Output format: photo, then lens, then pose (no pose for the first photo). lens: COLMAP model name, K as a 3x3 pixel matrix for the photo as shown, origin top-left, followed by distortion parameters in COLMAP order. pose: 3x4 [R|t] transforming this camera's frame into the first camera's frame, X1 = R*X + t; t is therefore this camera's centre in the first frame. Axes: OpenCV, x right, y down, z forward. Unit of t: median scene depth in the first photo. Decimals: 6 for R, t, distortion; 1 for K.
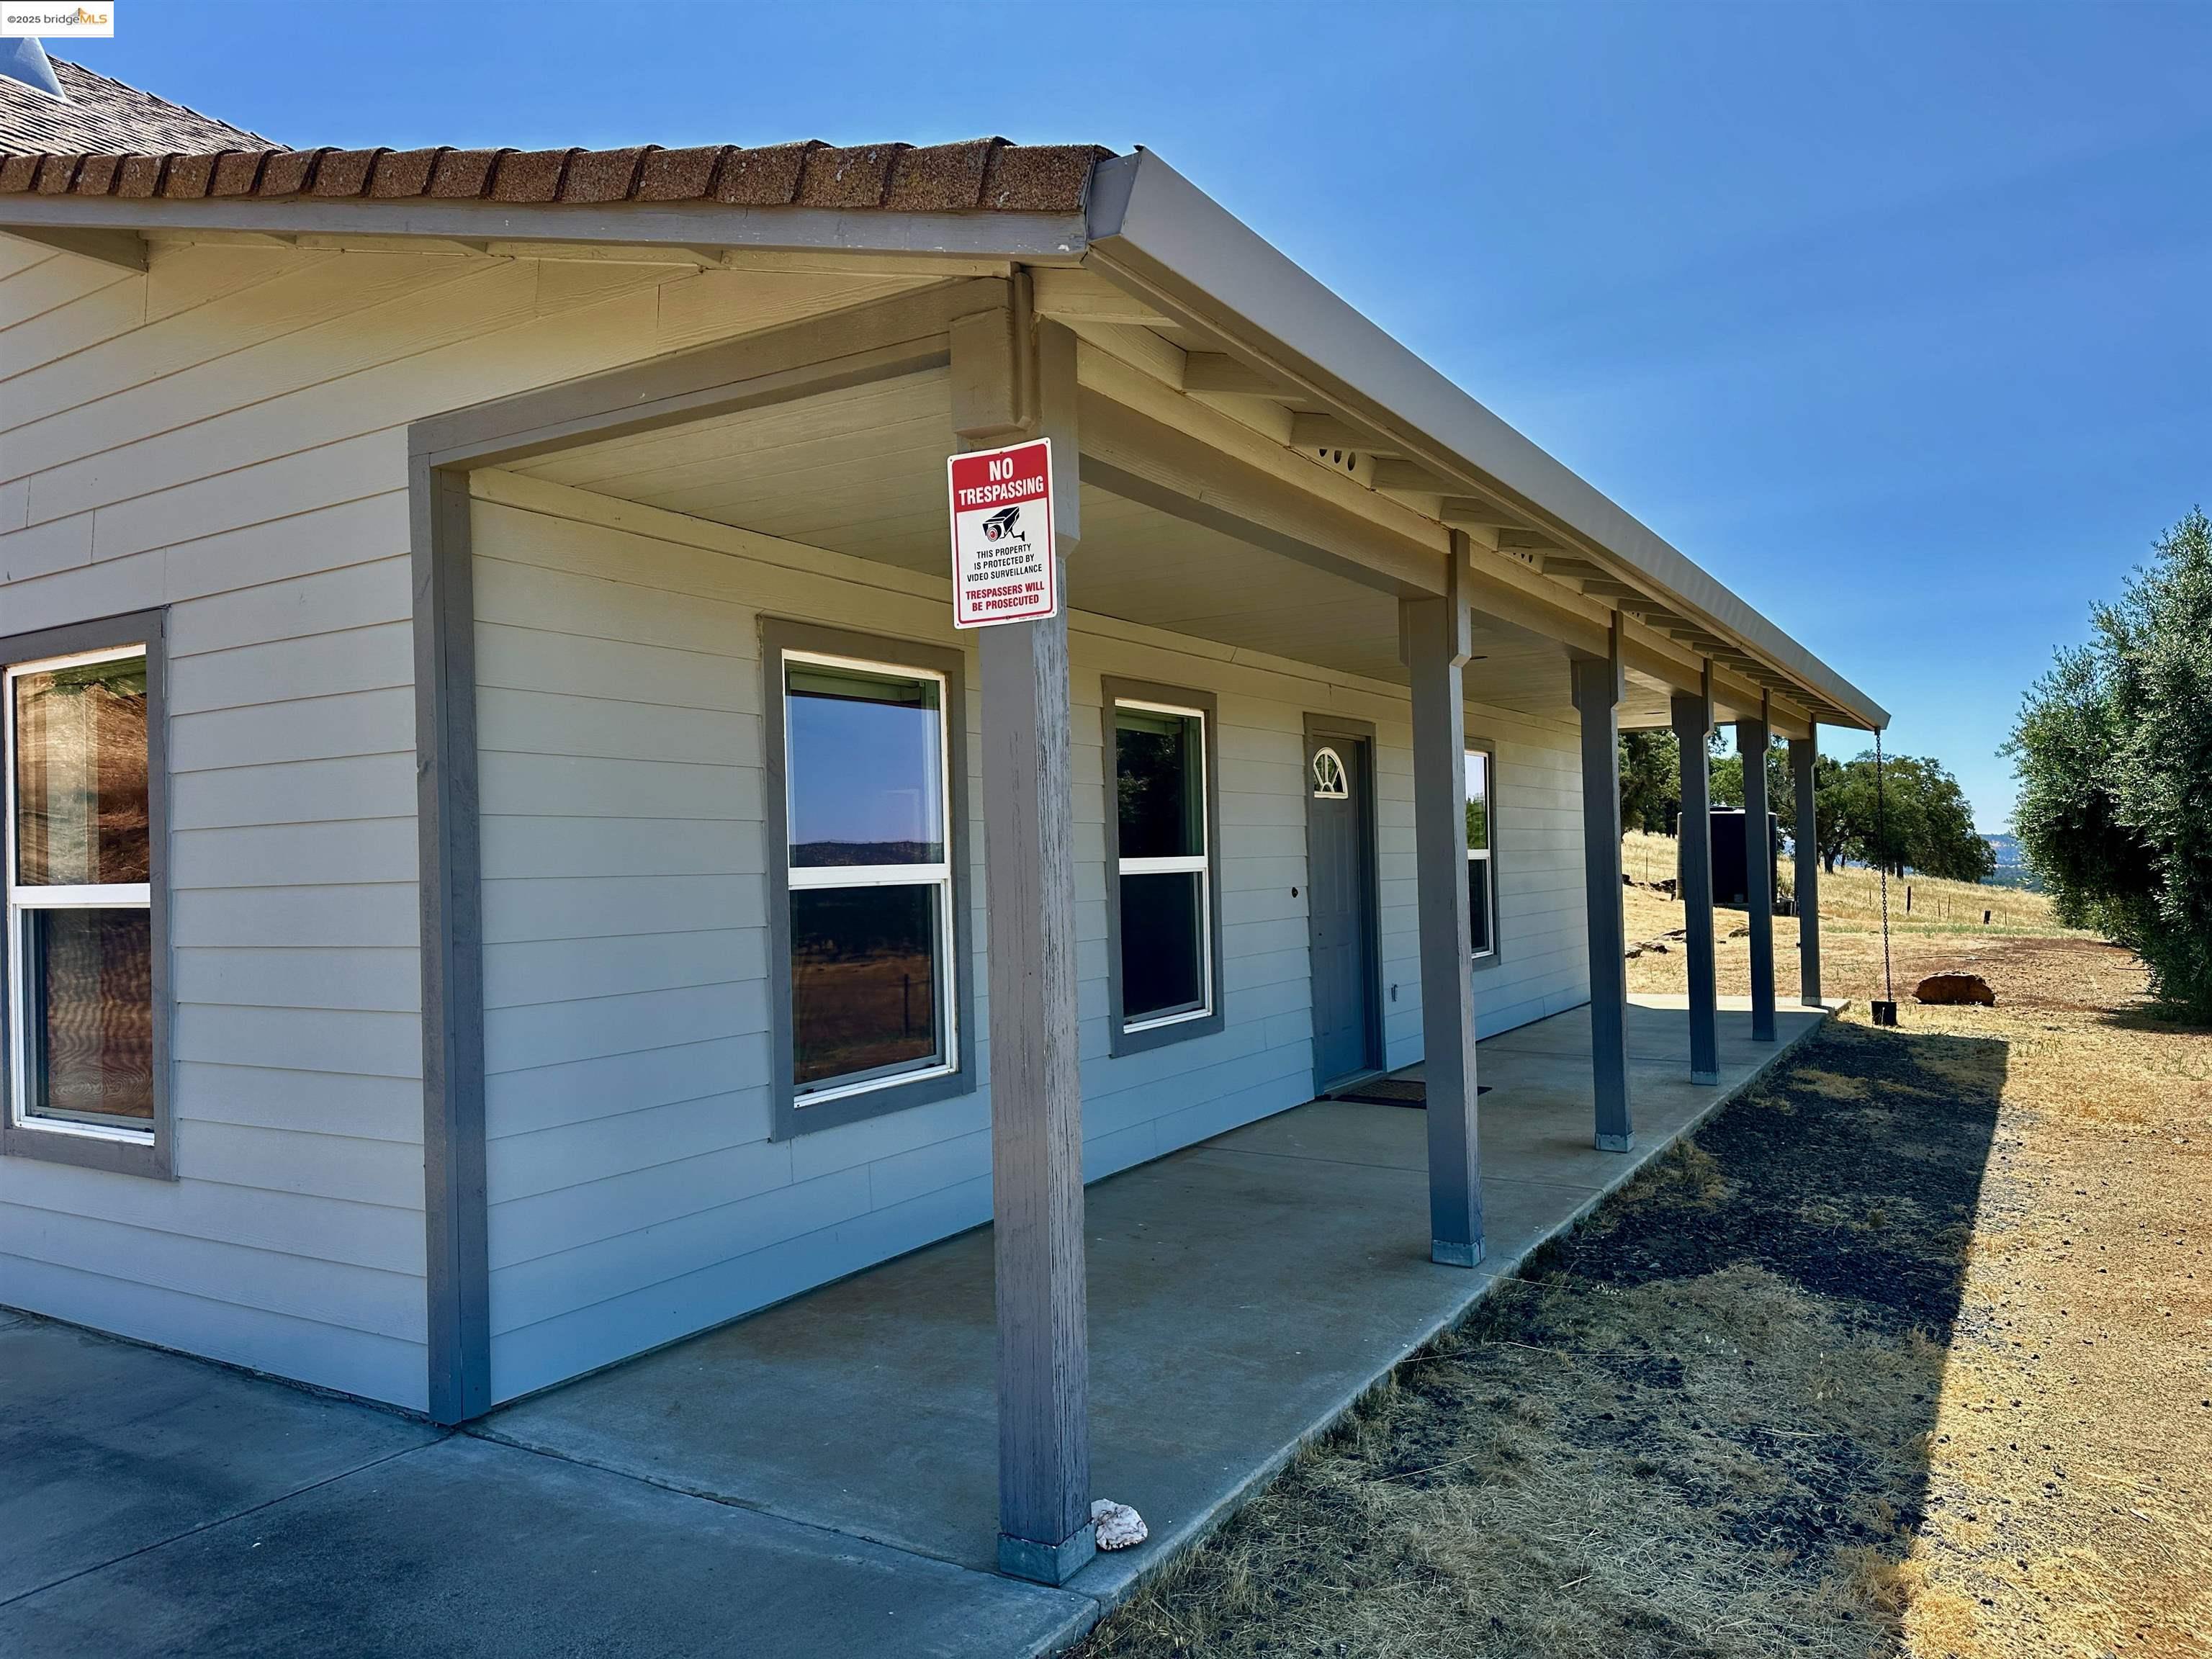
lens RADIAL K [[1539.6, 0, 1125.4], [0, 1539.6, 853.1], [0, 0, 1]] dist [0.003844, -0.019728]
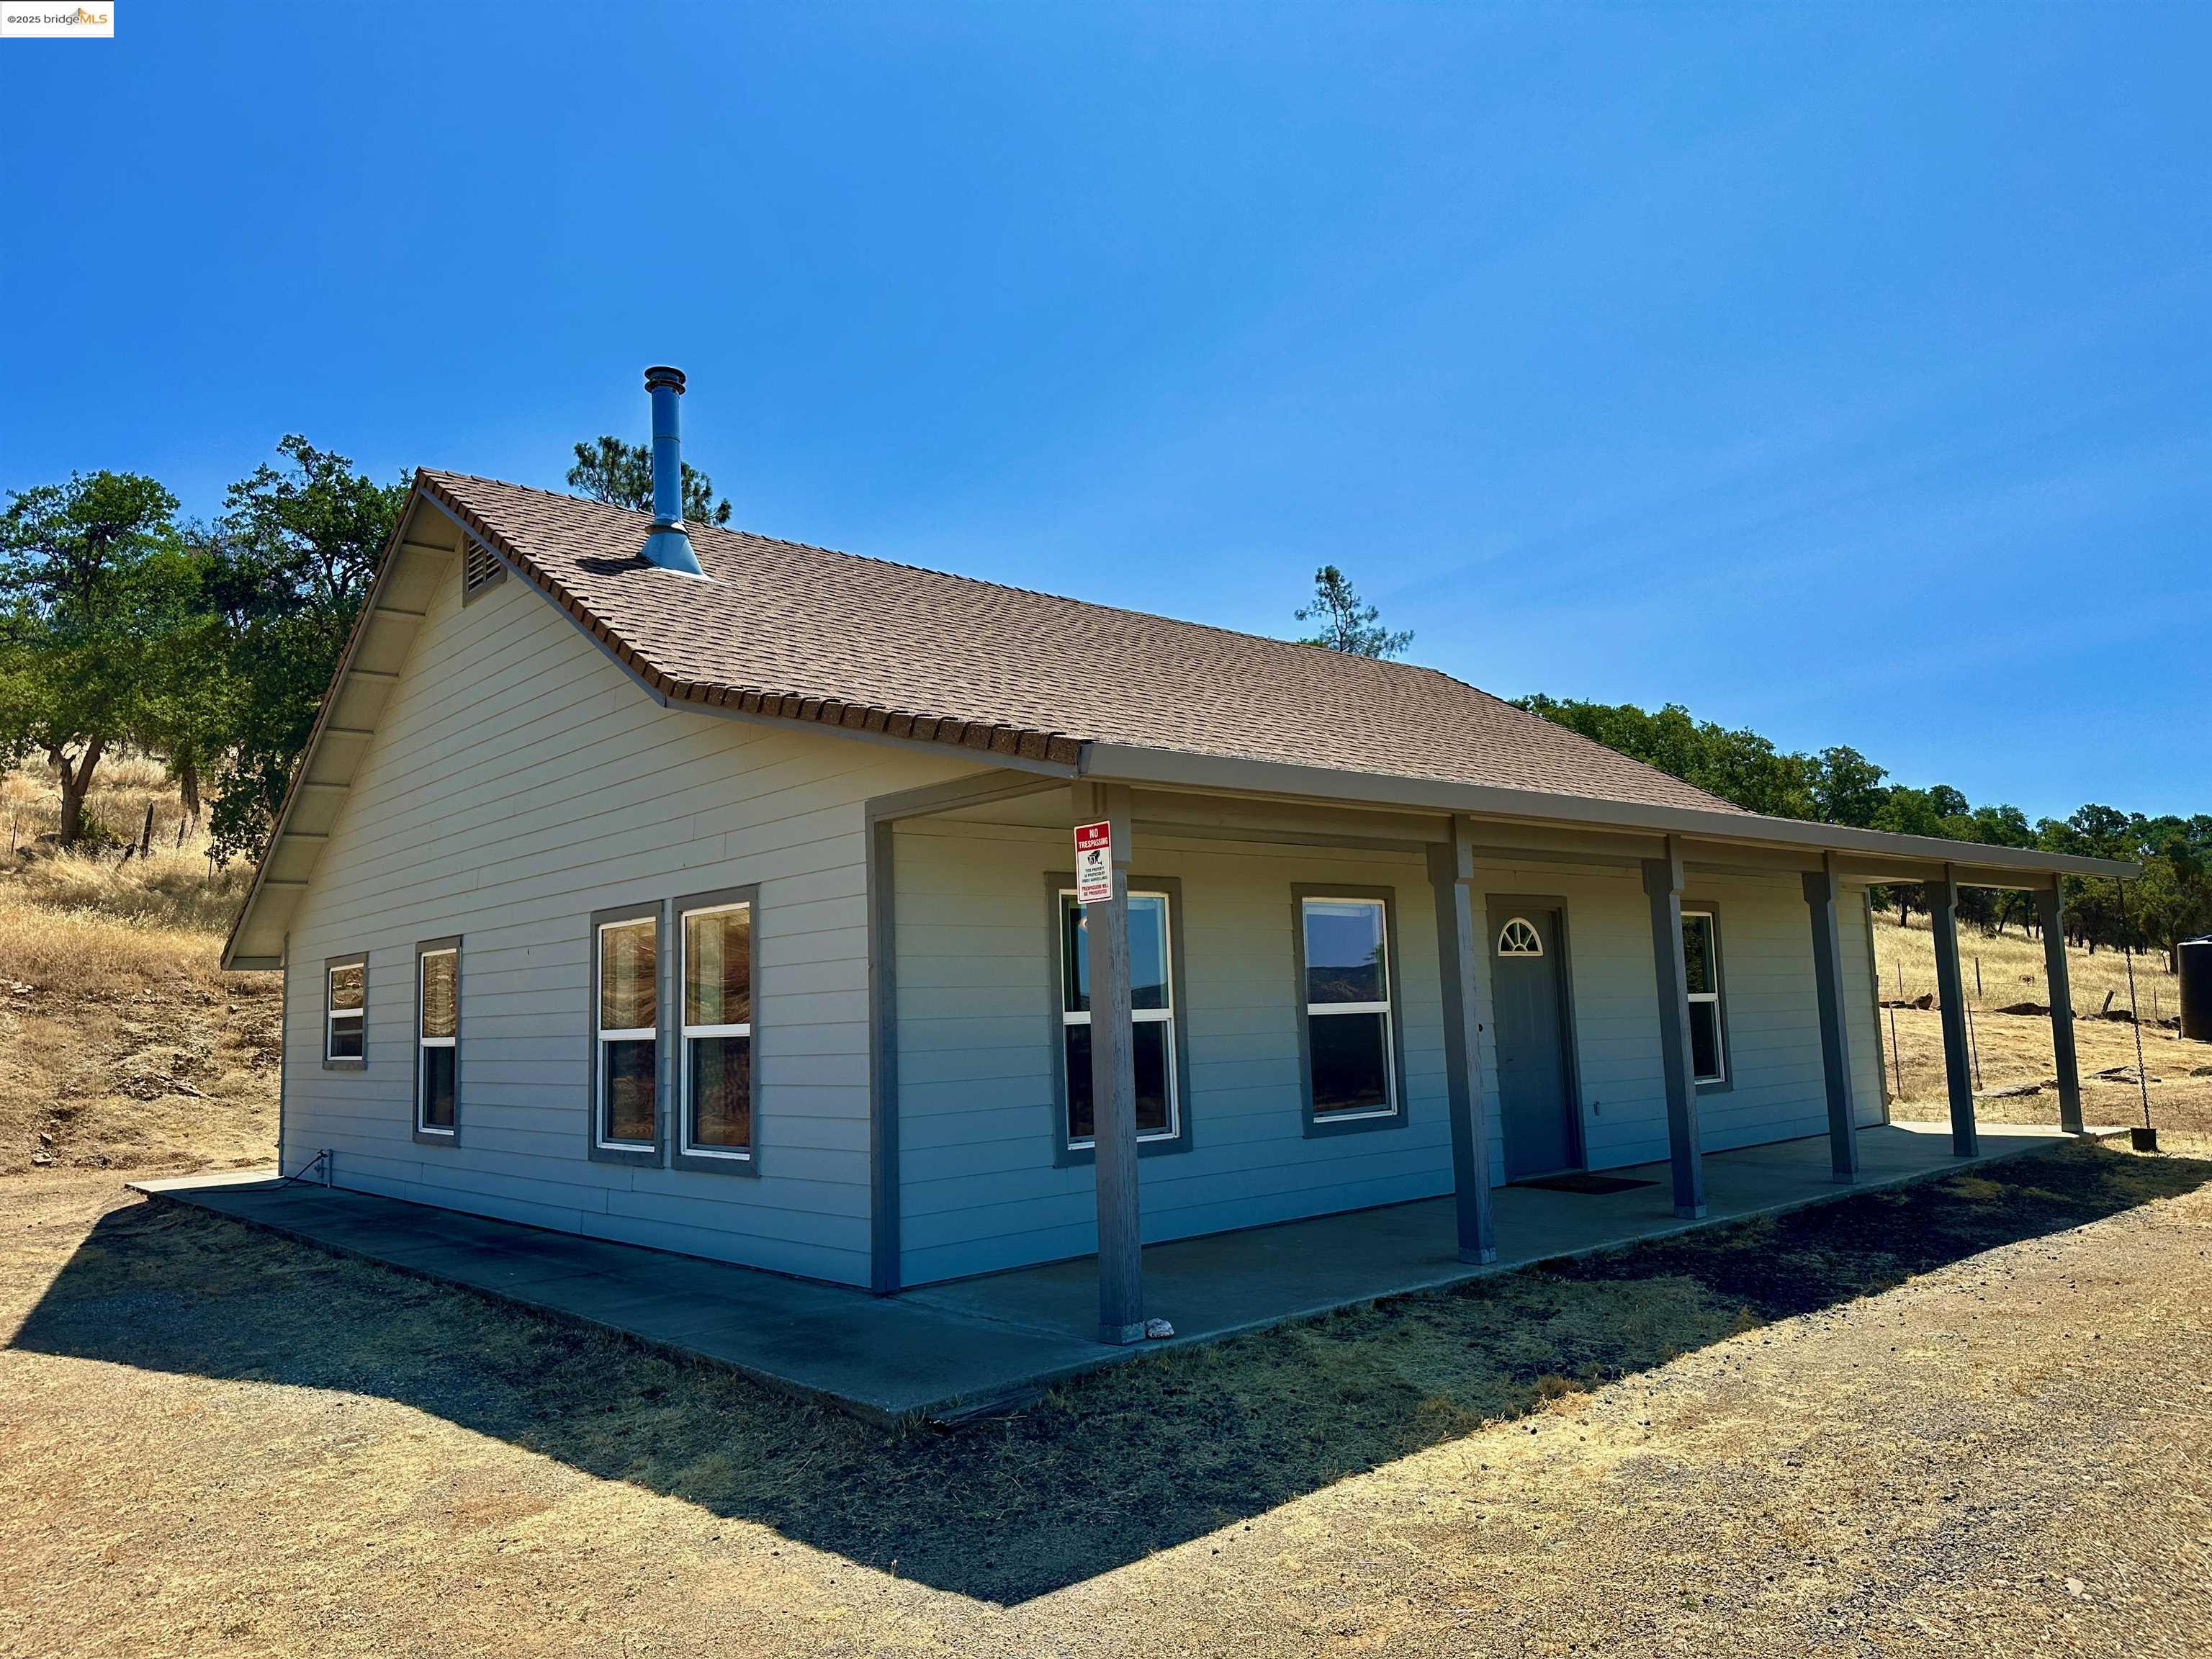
lens RADIAL K [[1539.6, 0, 1112.0], [0, 1539.6, 816.0], [0, 0, 1]] dist [0.003844, -0.019728]
pose [[0.949176, -0.047123, -0.311200, 0.393886], [0.010768, 0.993012, -0.117522, -0.006134], [0.314563, 0.108198, 0.943050, -0.679316]]
